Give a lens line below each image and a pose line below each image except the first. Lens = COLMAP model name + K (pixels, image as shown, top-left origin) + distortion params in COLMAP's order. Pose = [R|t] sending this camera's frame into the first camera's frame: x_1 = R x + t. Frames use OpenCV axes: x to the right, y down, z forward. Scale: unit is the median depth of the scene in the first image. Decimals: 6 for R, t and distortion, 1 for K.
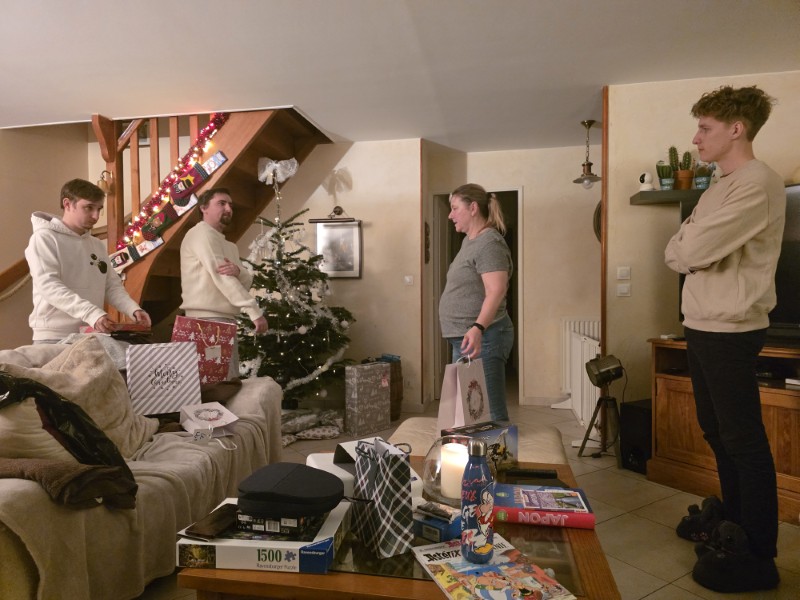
lens RADIAL K [[532.3, 0, 390.7], [0, 532.3, 298.1], [0, 0, 1]] dist [0.062999, -0.000385]
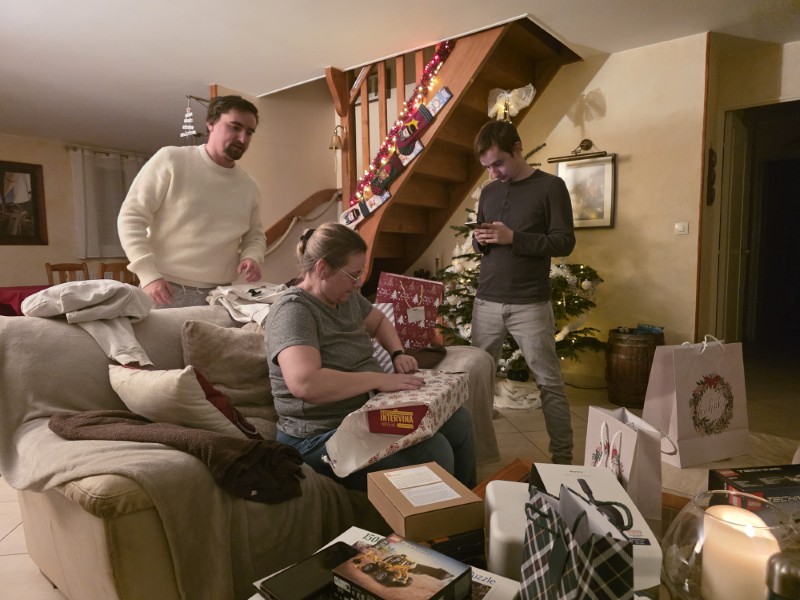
lens RADIAL K [[540.1, 0, 399.1], [0, 540.1, 308.6], [0, 0, 1]] dist [0.021441, -0.005565]
pose [[0.899682, 0.034719, -0.435163, 0.015083], [0.005709, 0.995811, 0.091252, 0.007817], [0.436509, -0.084582, 0.895715, 0.135099]]
